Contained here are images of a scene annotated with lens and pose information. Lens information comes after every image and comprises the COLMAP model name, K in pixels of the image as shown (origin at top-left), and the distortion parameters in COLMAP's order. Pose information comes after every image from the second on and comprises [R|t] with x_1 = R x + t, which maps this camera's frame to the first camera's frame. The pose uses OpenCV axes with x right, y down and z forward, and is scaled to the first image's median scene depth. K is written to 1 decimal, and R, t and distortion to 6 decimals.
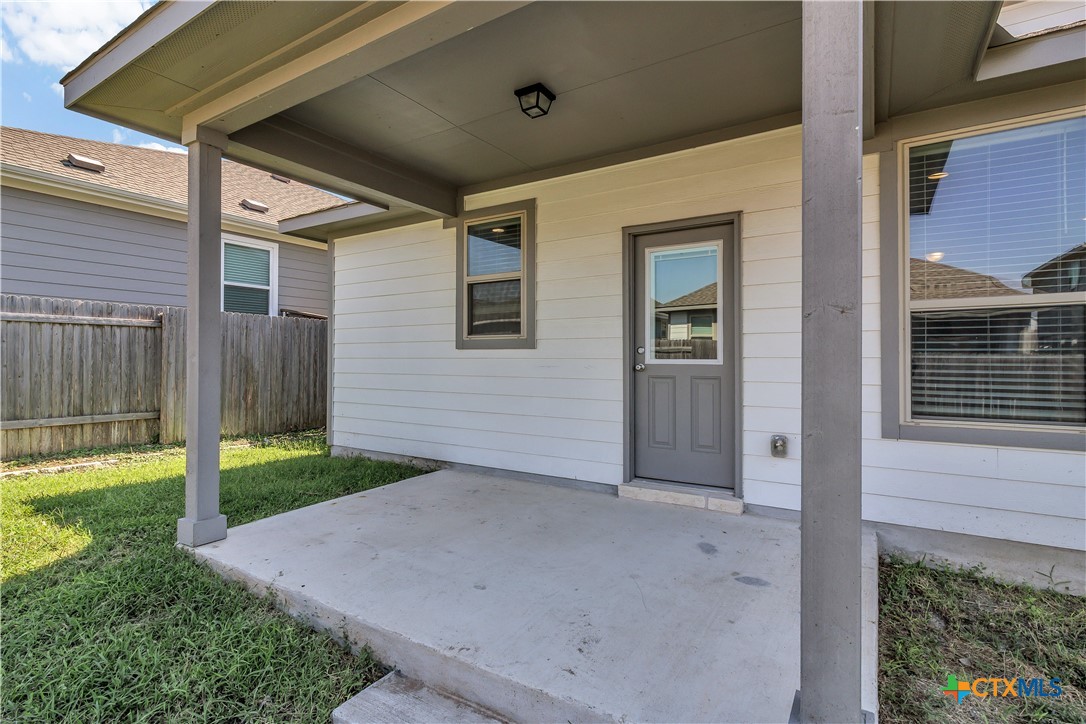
lens RADIAL K [[495.0, 0, 538.6], [0, 495.0, 358.1], [0, 0, 1]] dist [-0.001679, 0.000066]
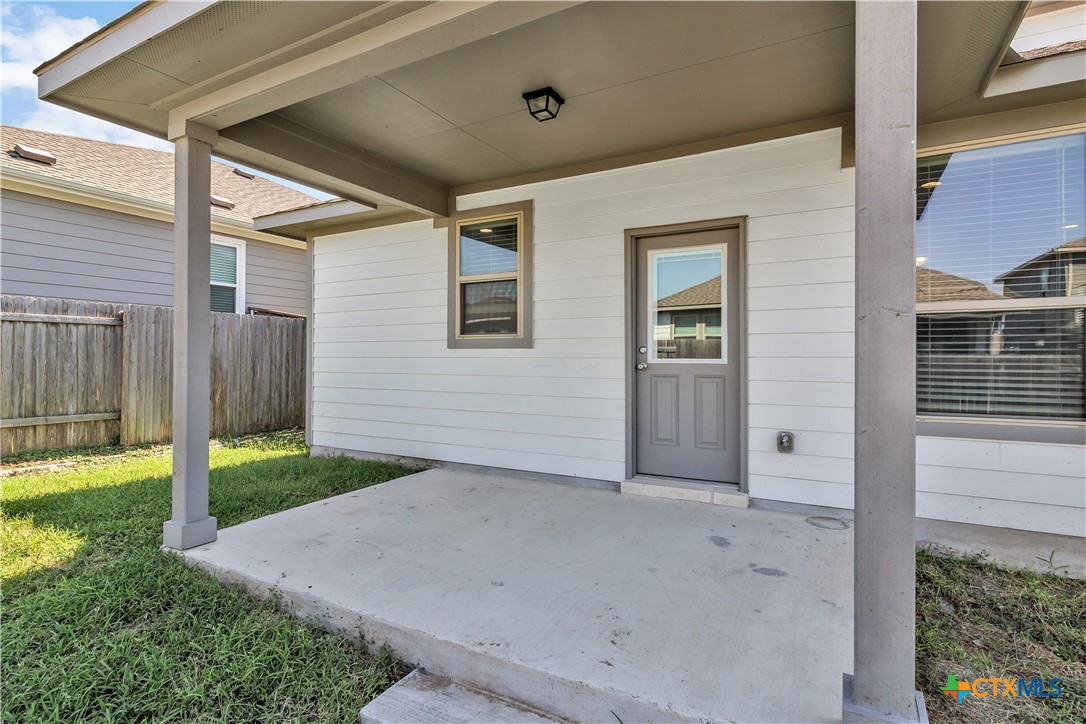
lens RADIAL K [[495.9, 0, 488.8], [0, 495.9, 356.6], [0, 0, 1]] dist [-0.001453, 0.000047]
pose [[0.998949, -0.000345, 0.045844, -0.166934], [0.000323, 1.000000, 0.000477, -0.002450], [-0.045844, -0.000462, 0.998948, -0.011815]]
